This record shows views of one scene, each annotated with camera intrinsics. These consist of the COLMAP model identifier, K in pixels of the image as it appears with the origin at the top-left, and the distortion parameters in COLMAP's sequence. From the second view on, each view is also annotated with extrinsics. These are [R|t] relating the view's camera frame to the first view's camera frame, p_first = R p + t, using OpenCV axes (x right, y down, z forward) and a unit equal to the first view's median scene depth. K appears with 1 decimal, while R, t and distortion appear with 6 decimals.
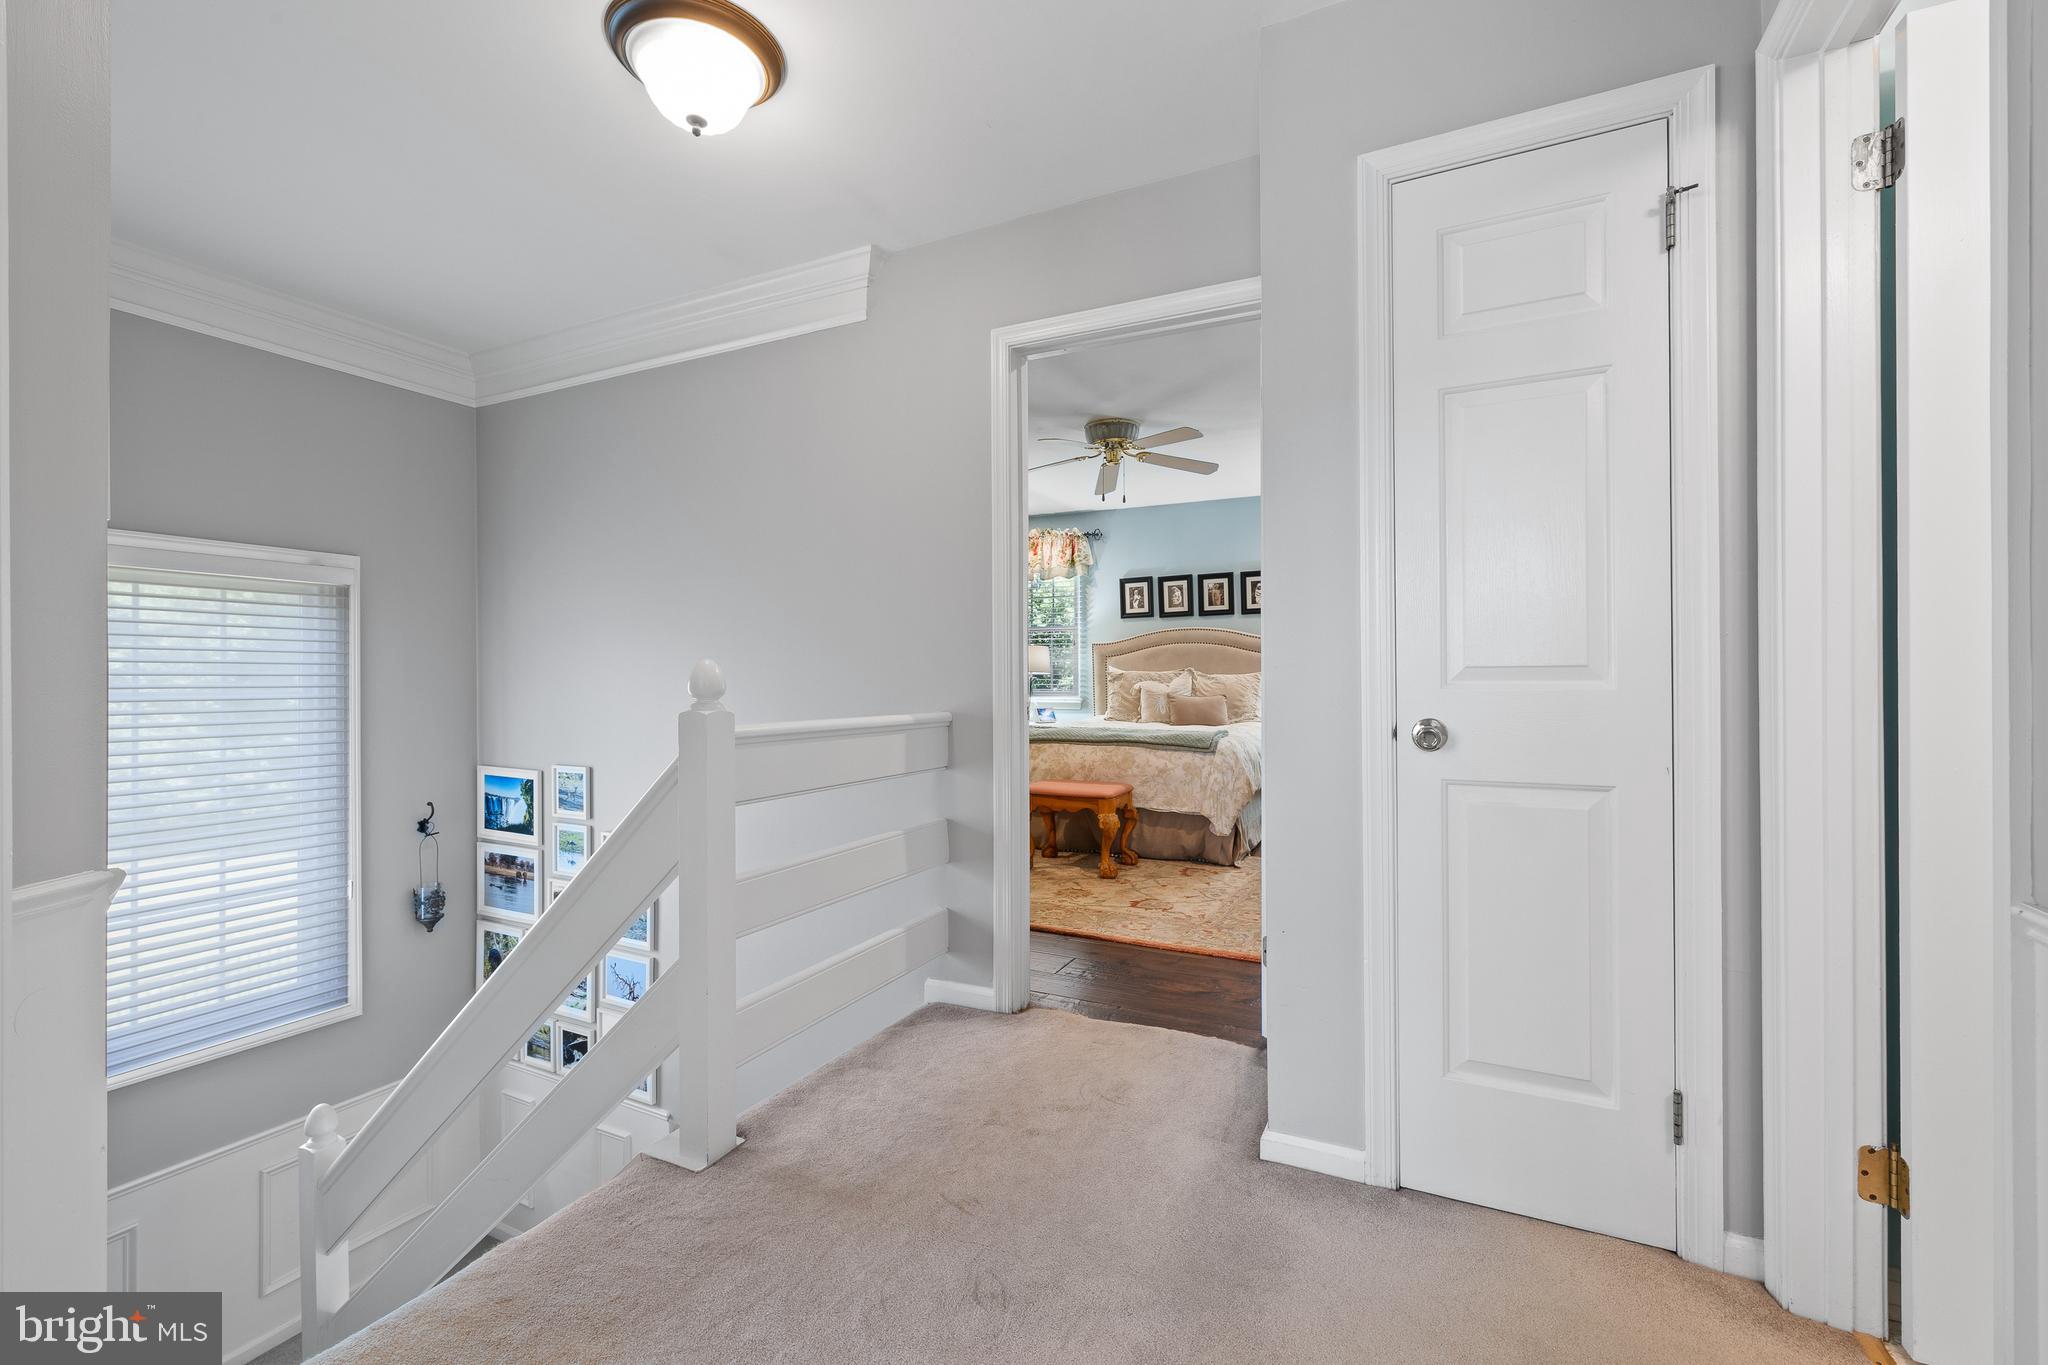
lens RADIAL K [[861.1, 0, 1031.3], [0, 861.1, 674.1], [0, 0, 1]] dist [-0.000170, -0.000019]
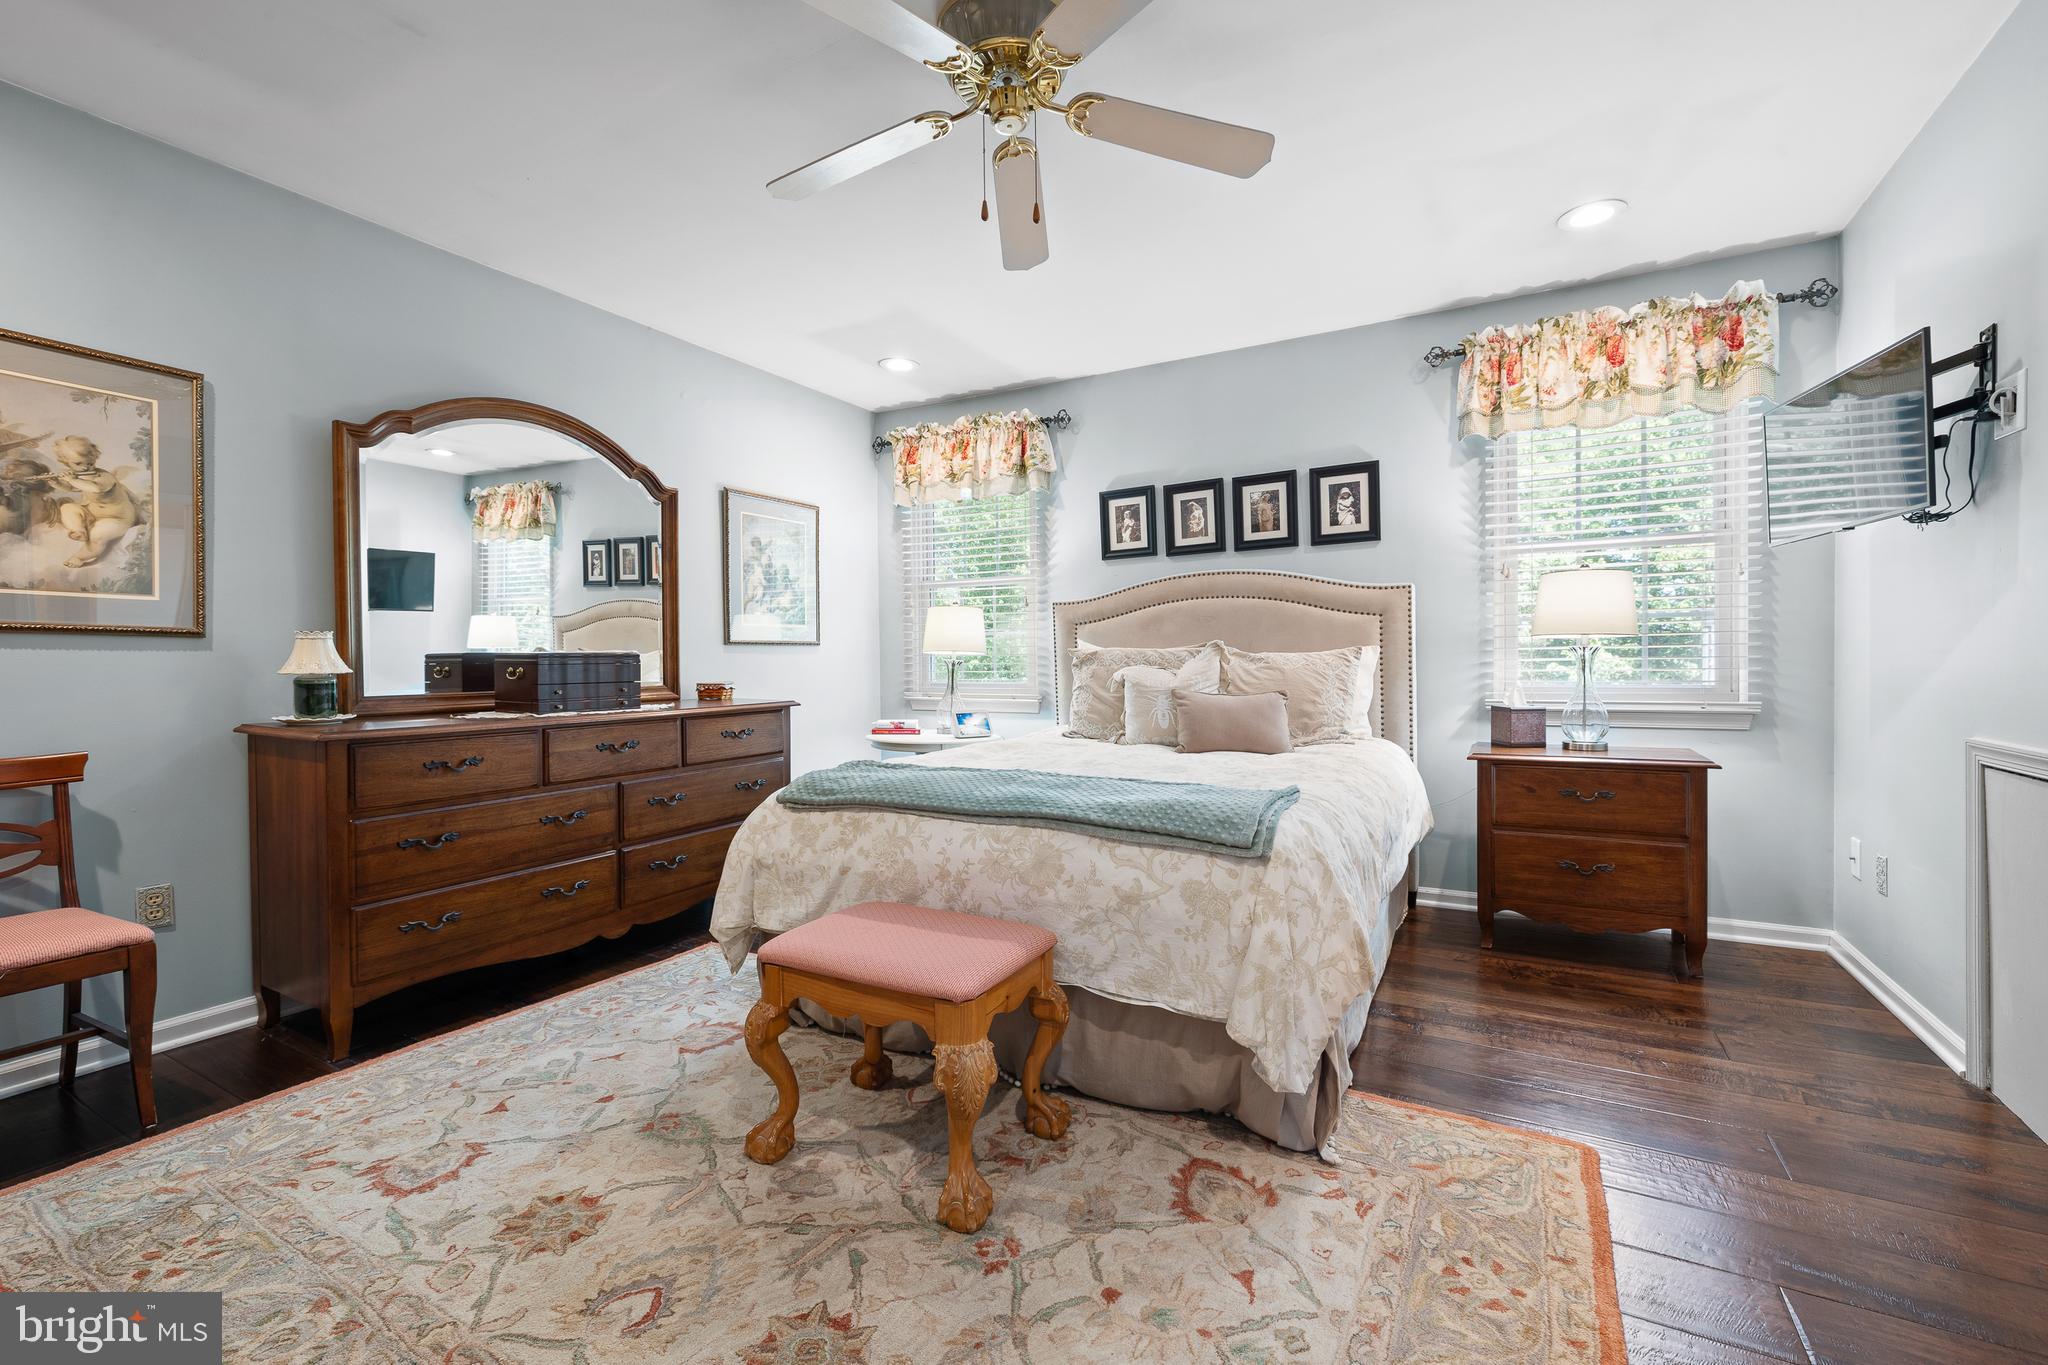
lens RADIAL K [[867.9, 0, 1027.3], [0, 867.9, 668.6], [0, 0, 1]] dist [-0.000616, 0.000038]
pose [[0.998605, -0.004609, -0.052603, 0.088280], [0.005262, 0.999911, 0.012284, 0.002767], [0.052542, -0.012544, 0.998540, 0.422454]]
